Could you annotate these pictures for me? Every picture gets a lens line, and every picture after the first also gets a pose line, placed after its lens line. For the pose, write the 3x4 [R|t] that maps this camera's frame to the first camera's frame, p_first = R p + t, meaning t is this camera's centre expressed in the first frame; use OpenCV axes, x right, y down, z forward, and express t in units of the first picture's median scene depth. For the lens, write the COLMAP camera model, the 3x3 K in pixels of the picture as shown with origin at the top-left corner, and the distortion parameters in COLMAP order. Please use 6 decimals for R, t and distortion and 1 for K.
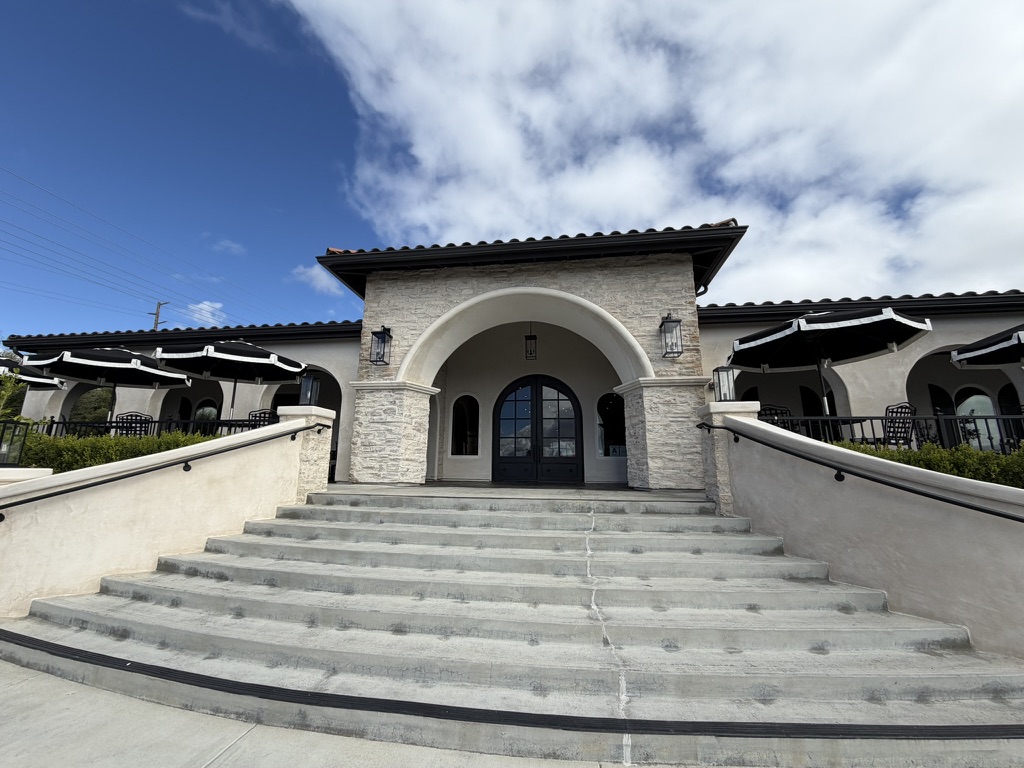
lens RADIAL K [[412.9, 0, 508.4], [0, 412.9, 383.4], [0, 0, 1]] dist [0.002162, -0.000765]
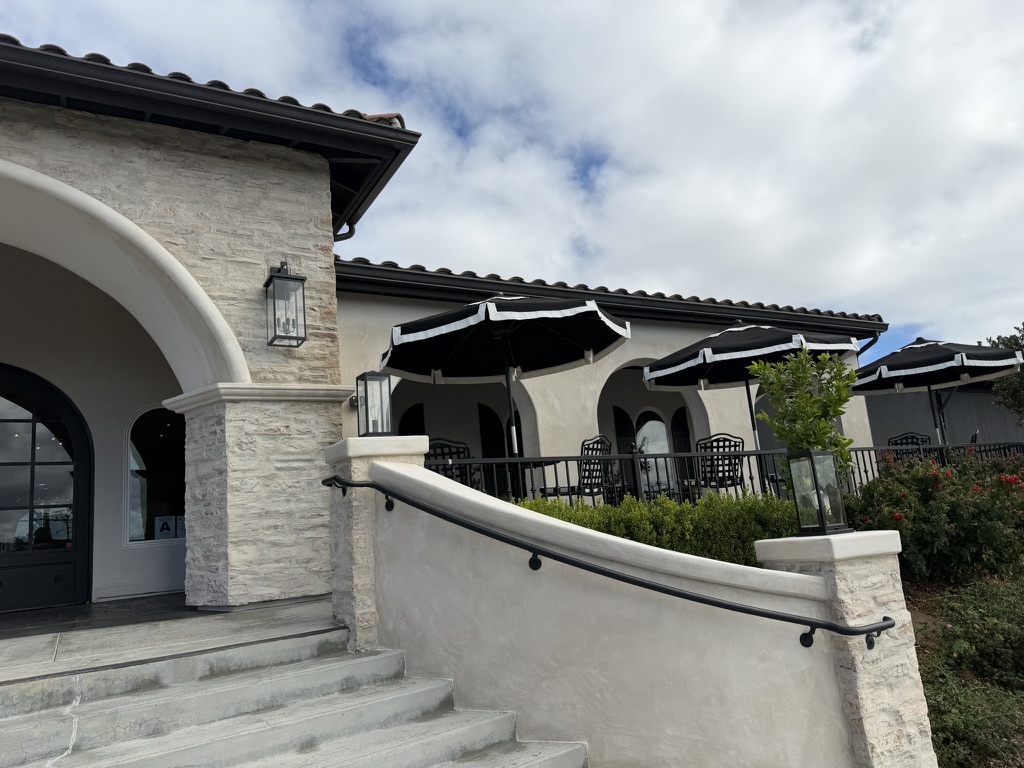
lens RADIAL K [[709.1, 0, 517.8], [0, 709.1, 386.9], [0, 0, 1]] dist [0.032995, -0.017341]
pose [[0.776145, 0.039306, 0.629328, 0.060649], [-0.041851, 0.999066, -0.010786, -0.015262], [-0.629164, -0.017967, 0.777065, 0.116753]]
